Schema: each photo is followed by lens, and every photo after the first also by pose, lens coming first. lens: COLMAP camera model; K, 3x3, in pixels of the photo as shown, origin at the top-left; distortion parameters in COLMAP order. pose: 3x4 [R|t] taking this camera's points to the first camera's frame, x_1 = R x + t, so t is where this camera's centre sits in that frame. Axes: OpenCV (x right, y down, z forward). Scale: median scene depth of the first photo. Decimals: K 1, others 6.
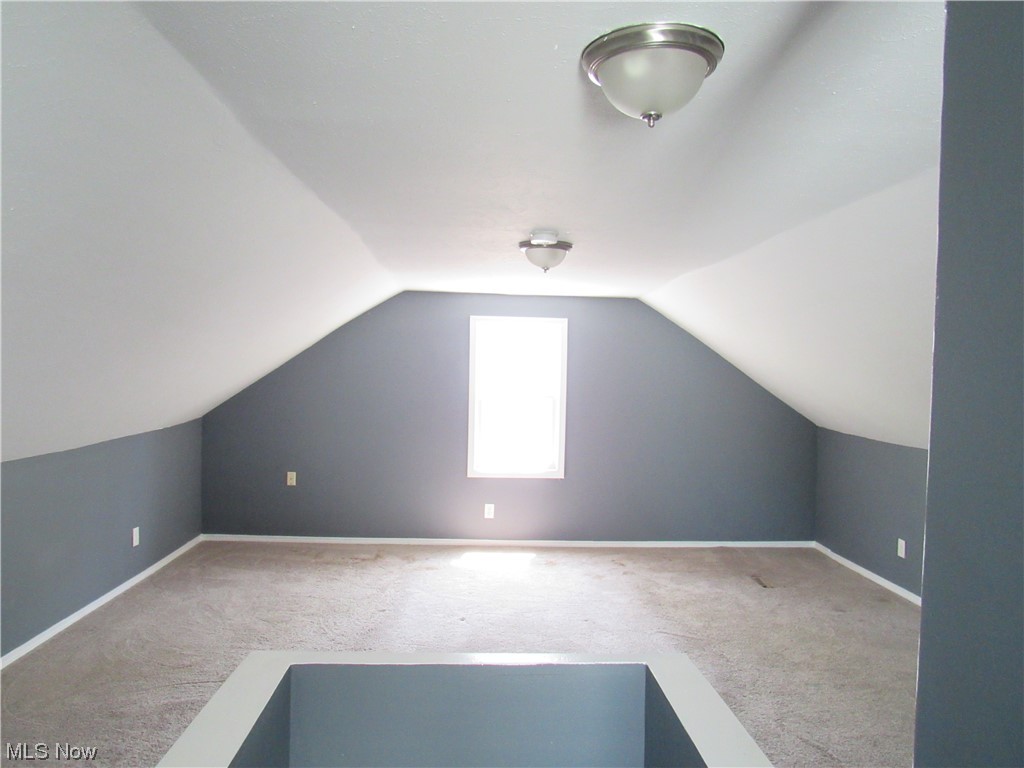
lens RADIAL K [[734.1, 0, 512.0], [0, 734.1, 384.0], [0, 0, 1]] dist [-0.044170, 0.027328]
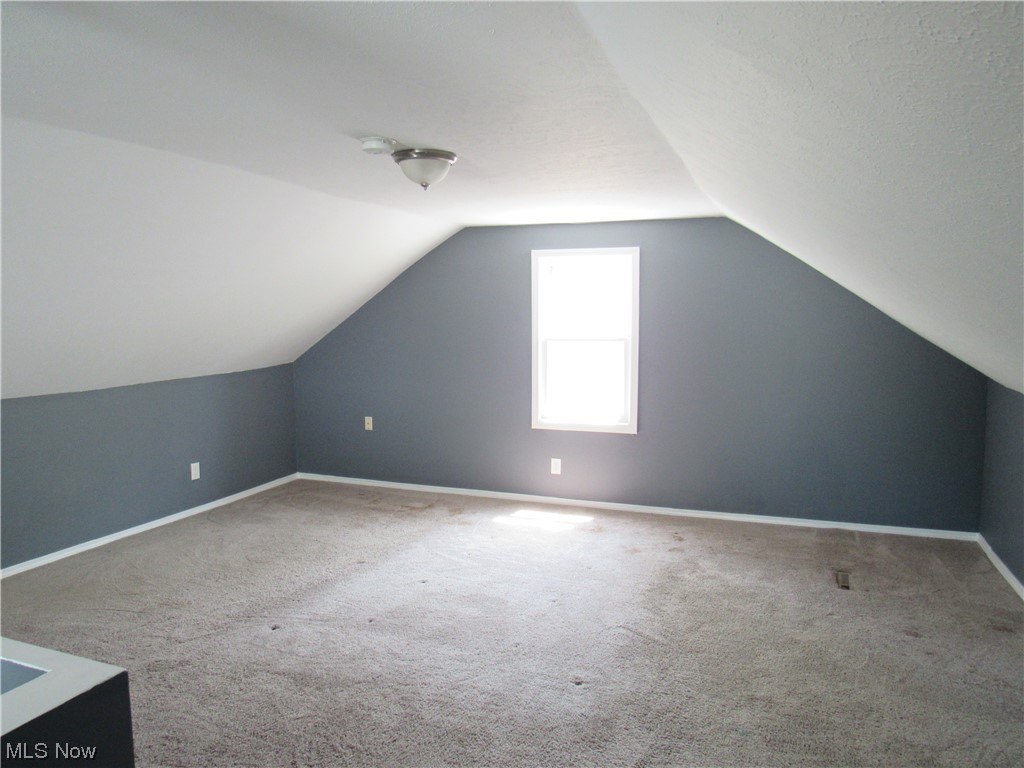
lens RADIAL K [[734.1, 0, 512.0], [0, 734.1, 384.0], [0, 0, 1]] dist [-0.044170, 0.027328]
pose [[0.913166, 0.013249, -0.407372, 0.319165], [0.016199, 0.997502, 0.068754, 0.009070], [0.407266, -0.069383, 0.910670, 0.174323]]
